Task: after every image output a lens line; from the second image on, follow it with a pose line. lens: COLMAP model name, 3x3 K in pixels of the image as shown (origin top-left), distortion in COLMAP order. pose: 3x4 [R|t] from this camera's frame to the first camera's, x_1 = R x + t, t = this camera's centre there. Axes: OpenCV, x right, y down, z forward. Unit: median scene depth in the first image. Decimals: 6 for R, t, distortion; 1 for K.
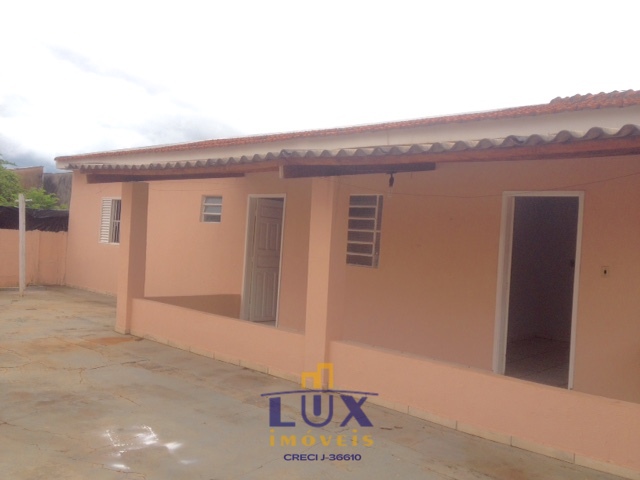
lens RADIAL K [[606.4, 0, 317.6], [0, 606.4, 242.8], [0, 0, 1]] dist [0.011830, 0.000000]
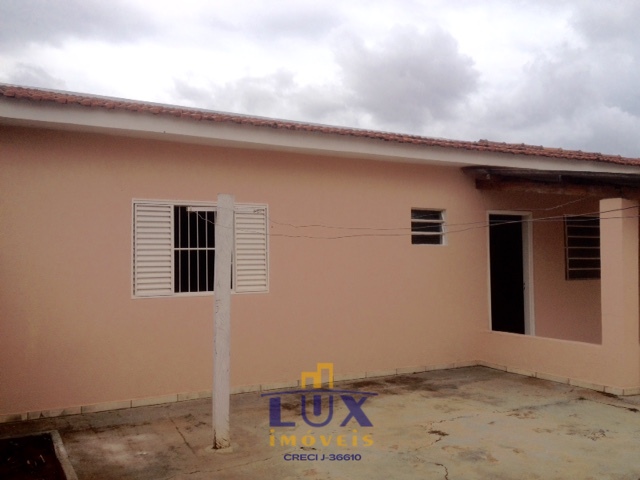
lens RADIAL K [[606.4, 0, 314.6], [0, 606.4, 237.8], [0, 0, 1]] dist [0.011830, 0.000000]
pose [[0.318857, -0.031845, 0.947268, -0.991722], [0.032106, 0.999225, 0.022785, -0.068054], [-0.947259, 0.023148, 0.319632, 0.946963]]
